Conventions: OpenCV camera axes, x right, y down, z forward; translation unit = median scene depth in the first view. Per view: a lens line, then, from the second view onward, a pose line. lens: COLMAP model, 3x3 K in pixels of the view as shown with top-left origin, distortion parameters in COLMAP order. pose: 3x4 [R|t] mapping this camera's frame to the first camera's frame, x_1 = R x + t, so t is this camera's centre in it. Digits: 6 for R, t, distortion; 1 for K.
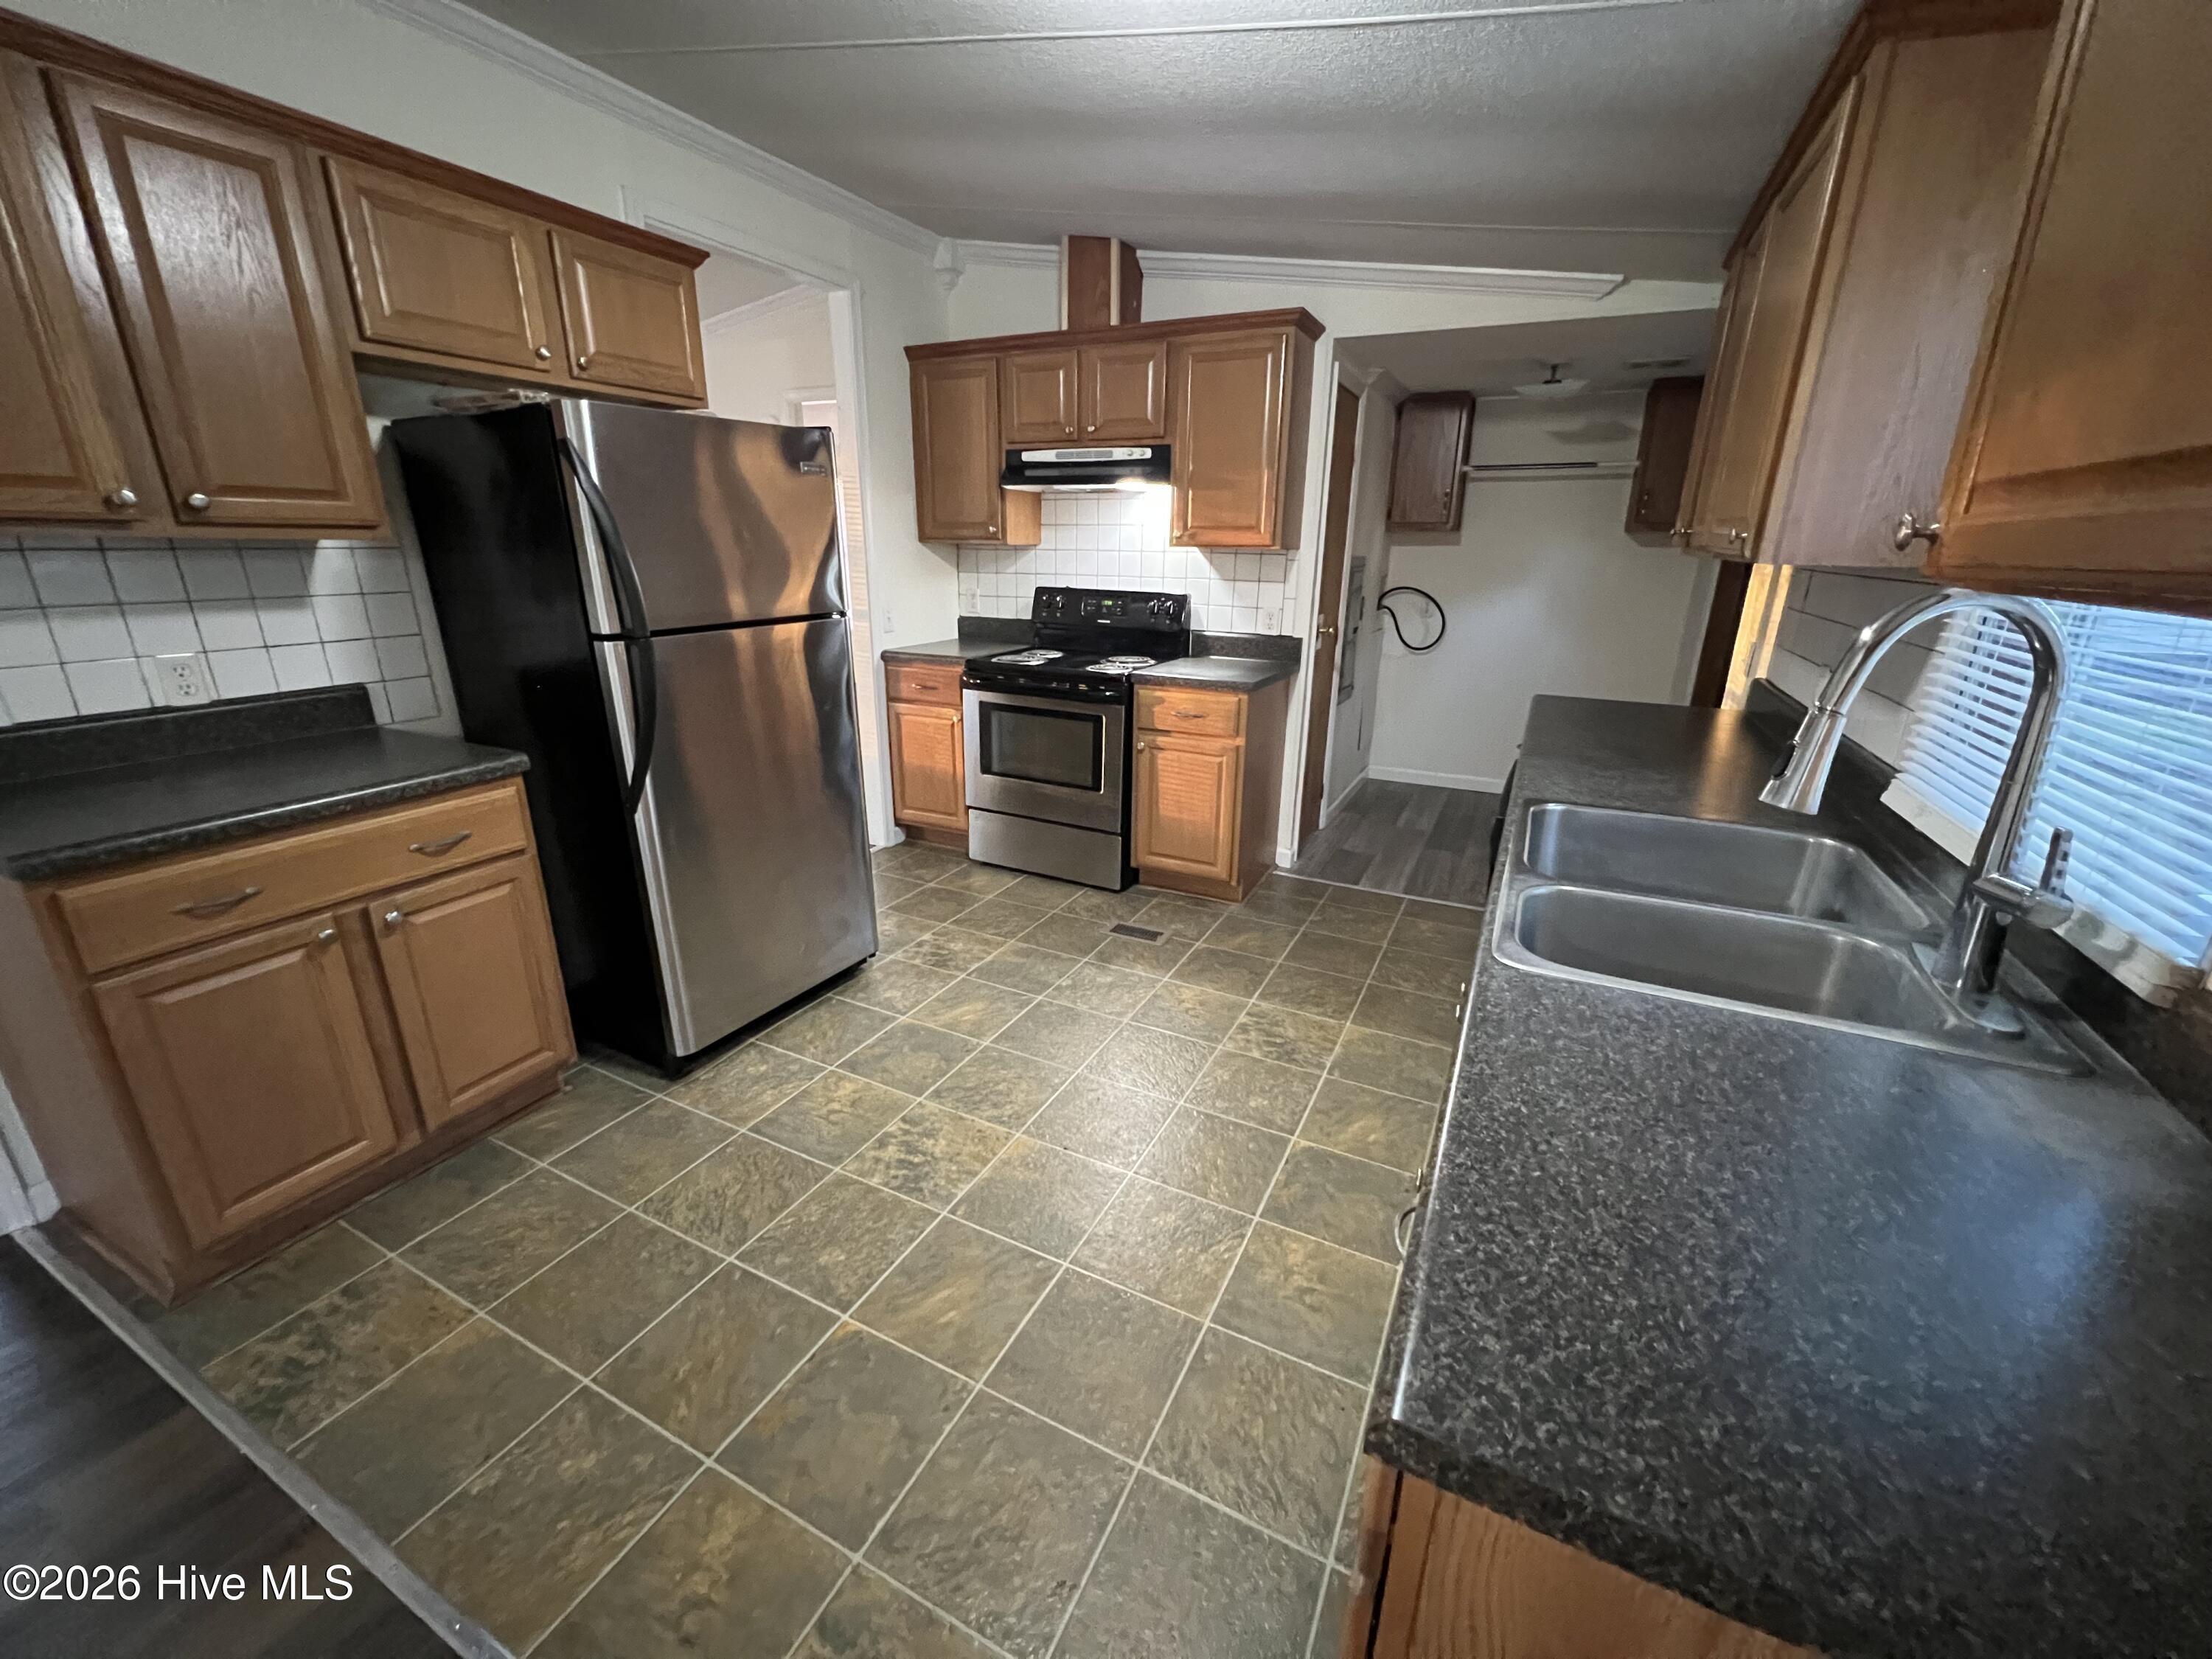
lens RADIAL K [[881.0, 0, 1107.0], [0, 881.0, 826.8], [0, 0, 1]] dist [-0.001033, 0.000779]
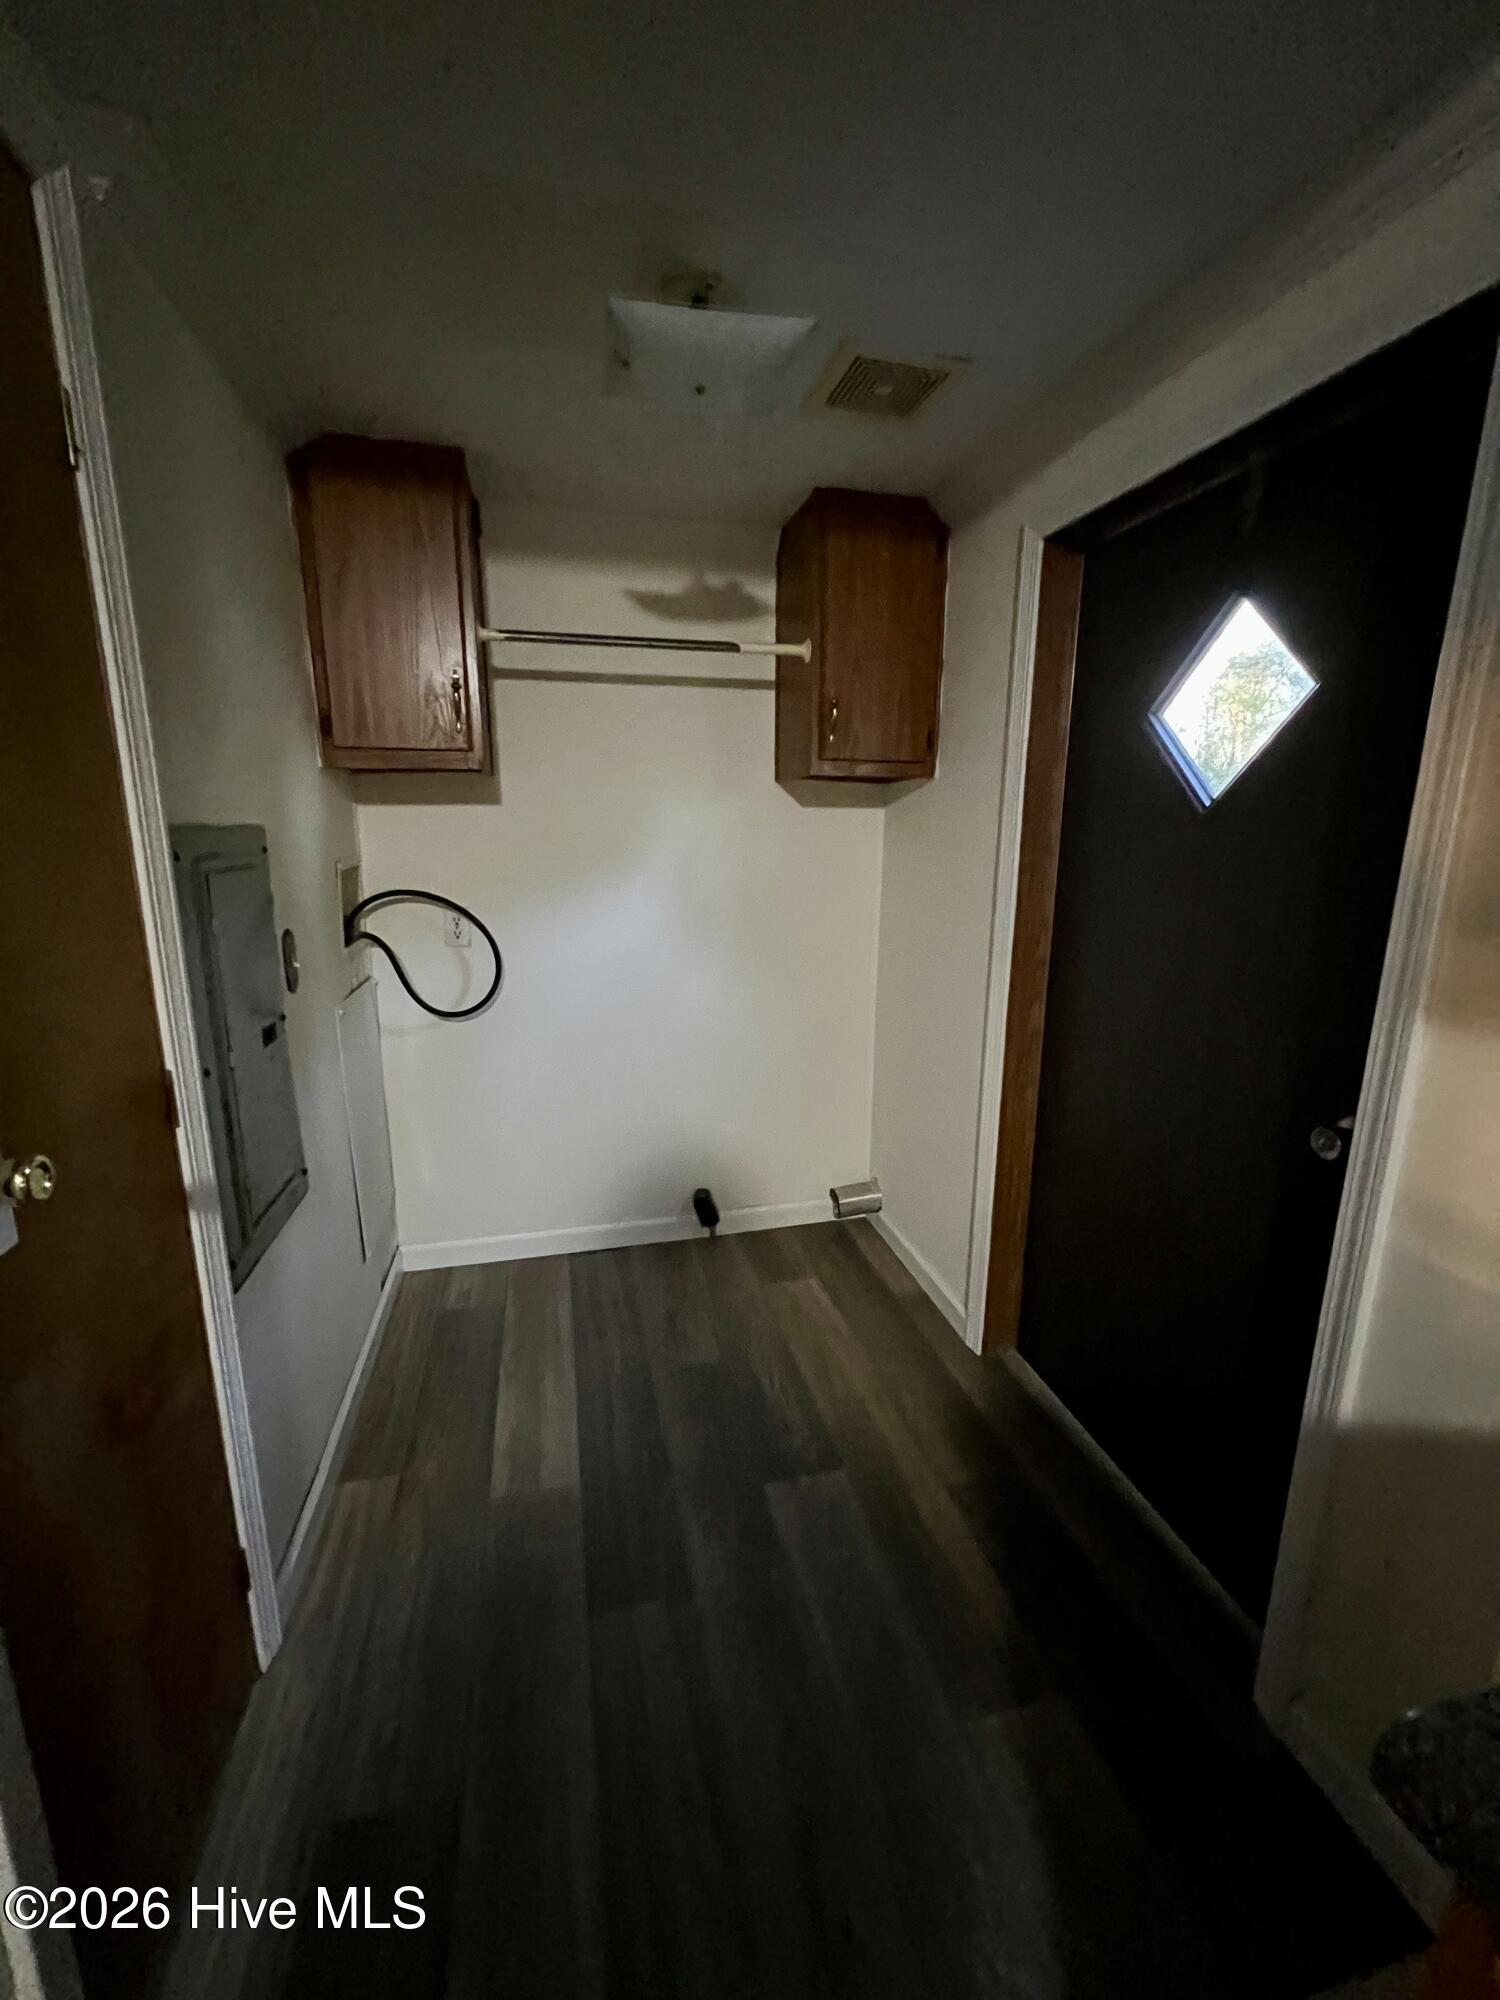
lens RADIAL K [[796.6, 0, 742.8], [0, 796.6, 991.2], [0, 0, 1]] dist [-0.001033, 0.000779]
pose [[0.773530, -0.139587, 0.618196, 0.326918], [0.197972, 0.979850, -0.026468, -0.269683], [-0.602045, 0.142859, 0.785578, 0.884193]]
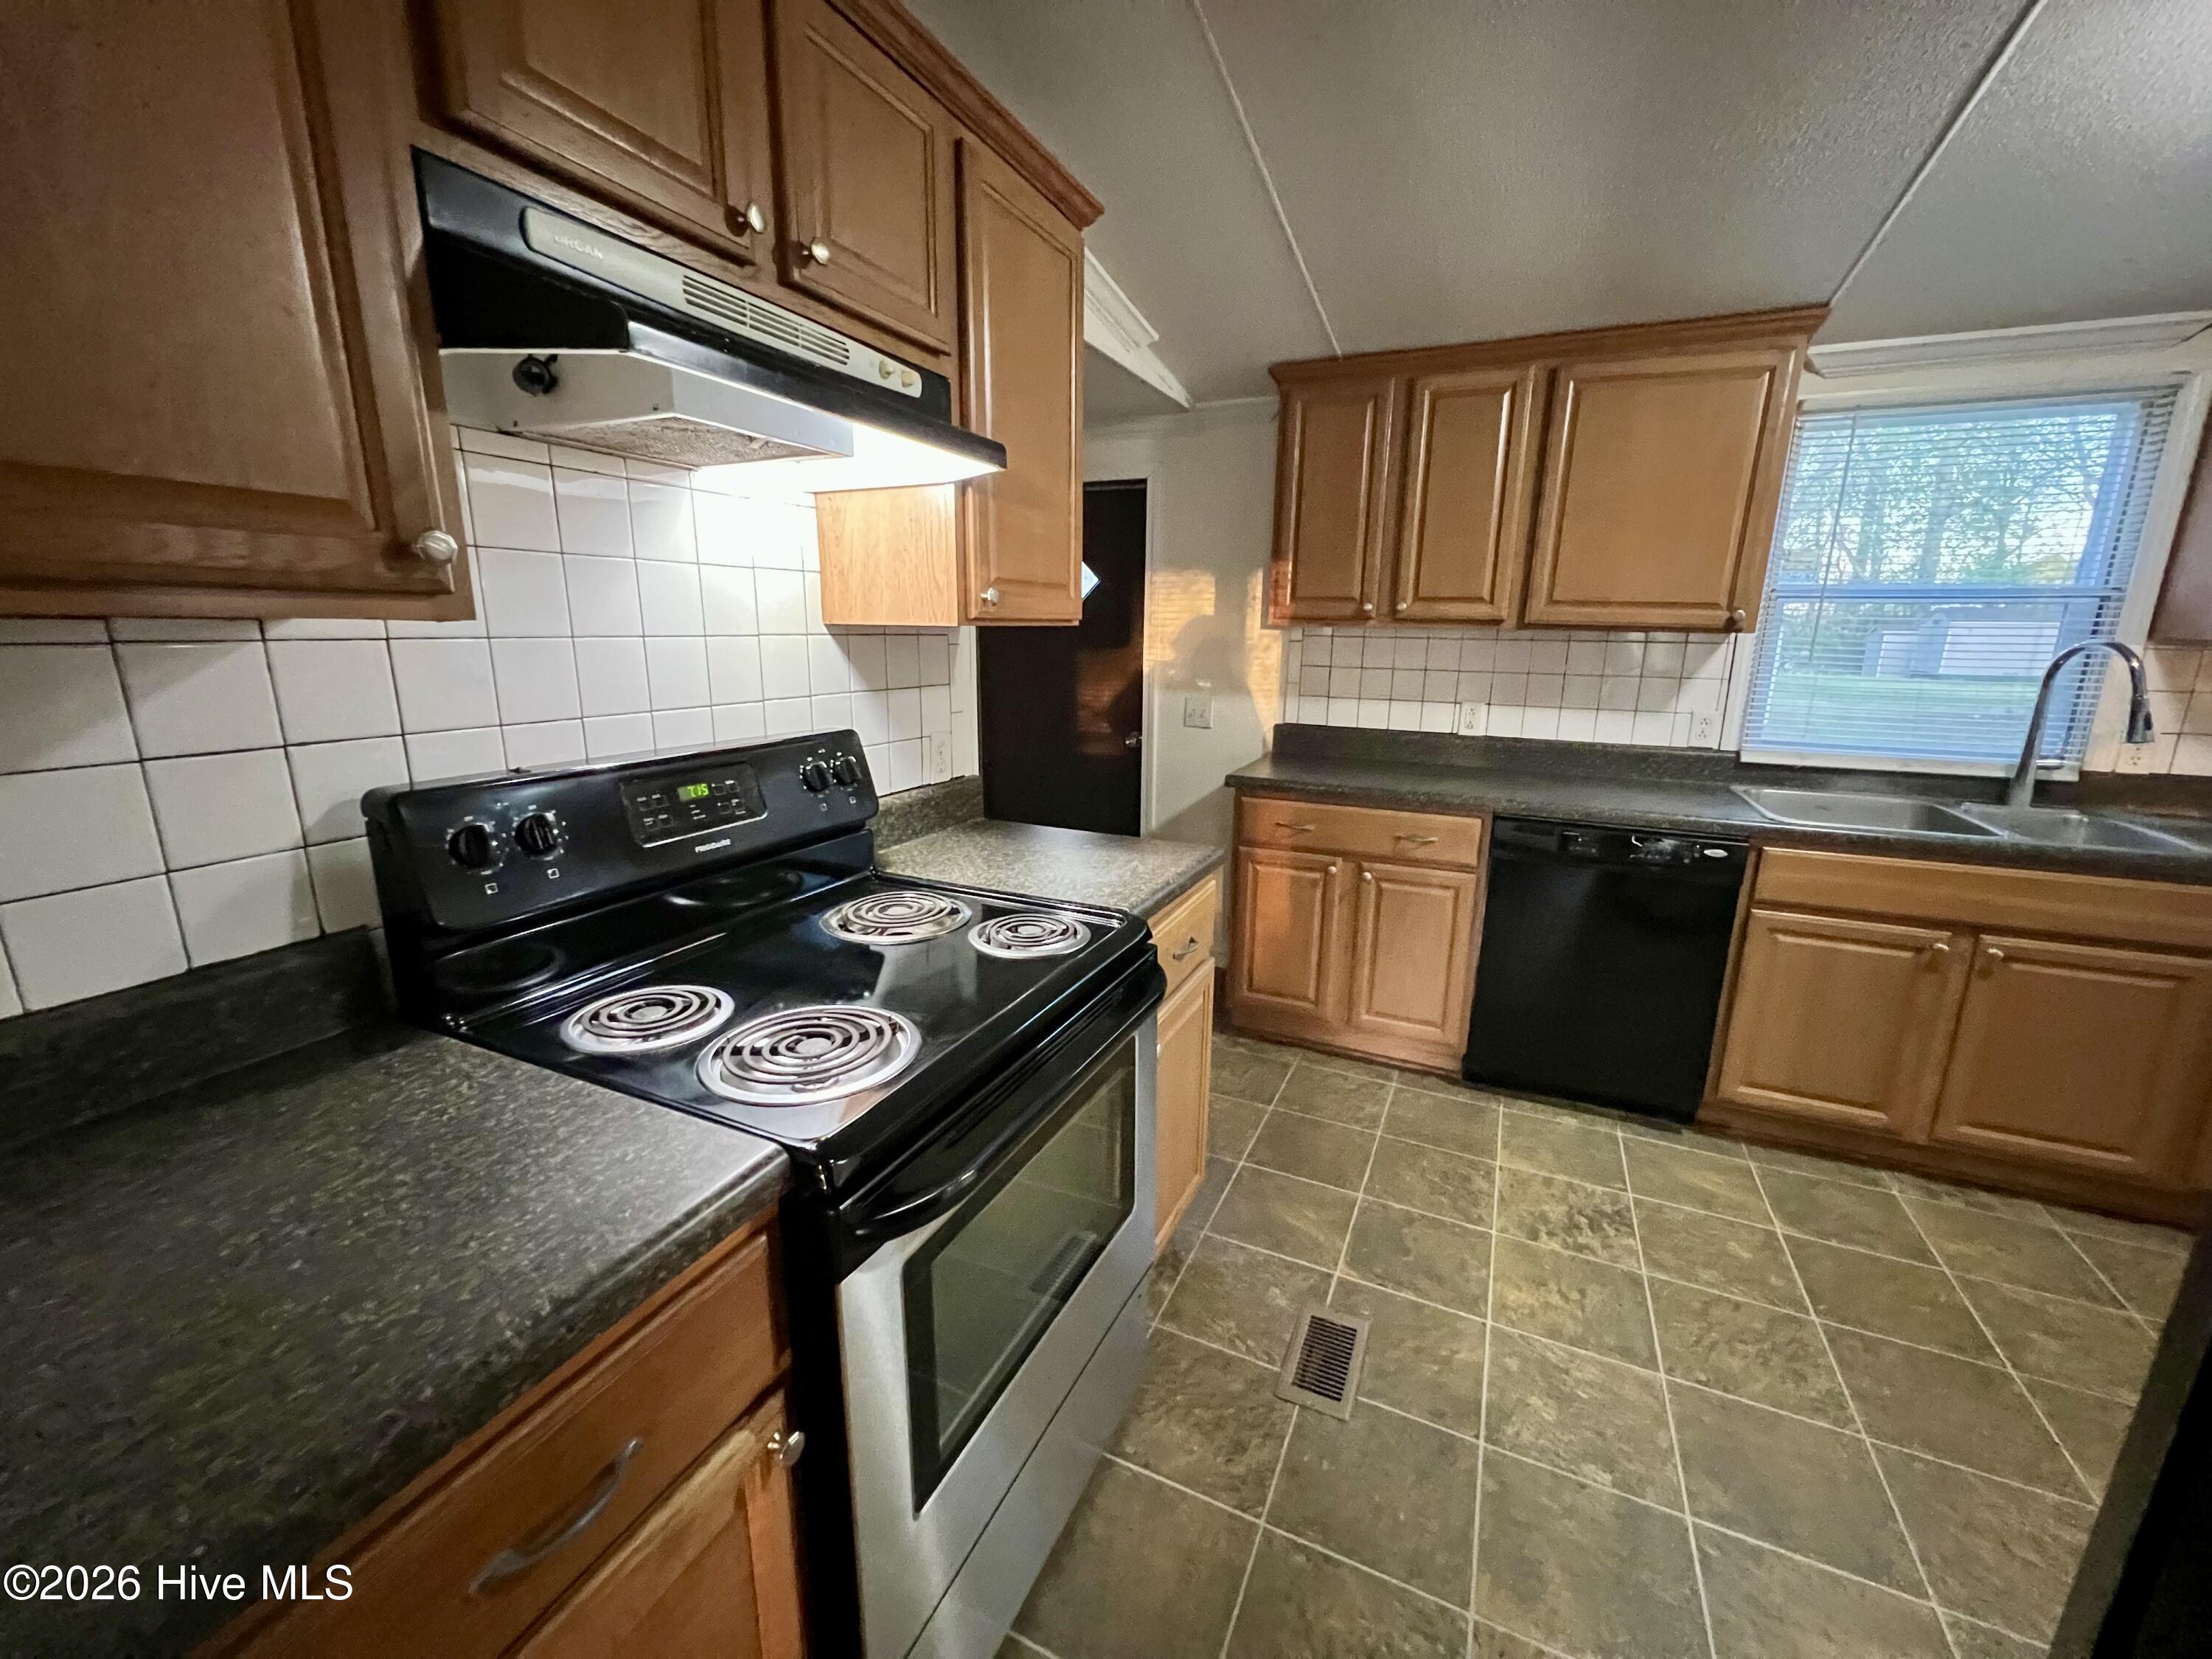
lens RADIAL K [[881.0, 0, 1103.9], [0, 881.0, 830.0], [0, 0, 1]] dist [-0.001033, 0.000779]
pose [[-0.027477, -0.238841, 0.970670, -0.396113], [0.298464, 0.924783, 0.235998, -0.330578], [-0.954025, 0.296194, 0.045875, 1.021601]]
